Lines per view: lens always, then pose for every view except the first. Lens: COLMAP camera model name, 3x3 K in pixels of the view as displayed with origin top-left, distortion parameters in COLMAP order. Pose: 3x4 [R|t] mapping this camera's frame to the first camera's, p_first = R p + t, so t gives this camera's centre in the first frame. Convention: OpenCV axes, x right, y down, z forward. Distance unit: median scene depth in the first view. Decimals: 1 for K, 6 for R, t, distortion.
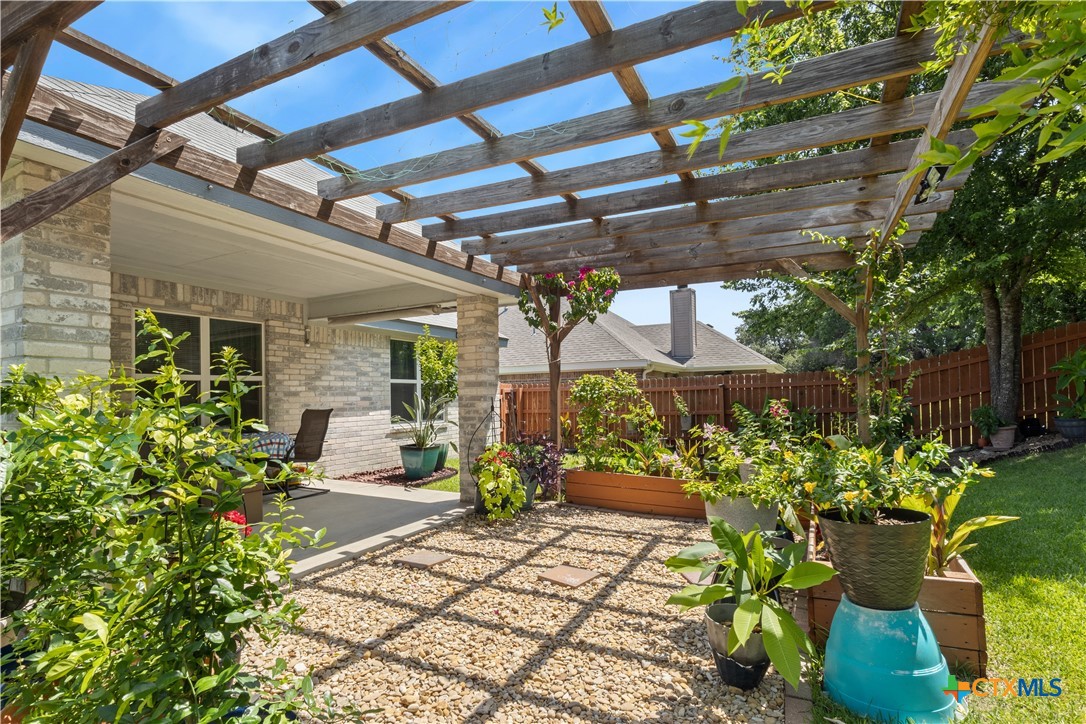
lens RADIAL K [[525.1, 0, 530.1], [0, 525.1, 384.6], [0, 0, 1]] dist [-0.004076, 0.000156]
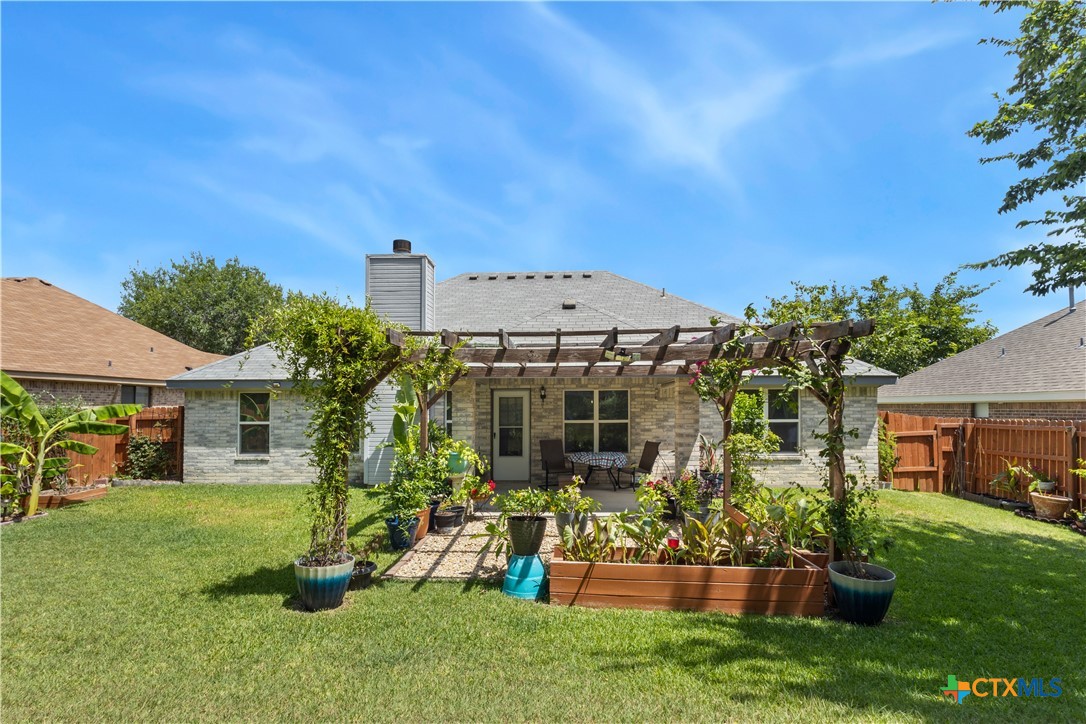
lens RADIAL K [[505.3, 0, 543.5], [0, 505.3, 389.6], [0, 0, 1]] dist [-0.000319, -0.000918]
pose [[0.428930, -0.013141, -0.903242, 0.869828], [0.014035, 0.999870, -0.007882, -0.104636], [0.903229, -0.009297, 0.429058, 0.015549]]
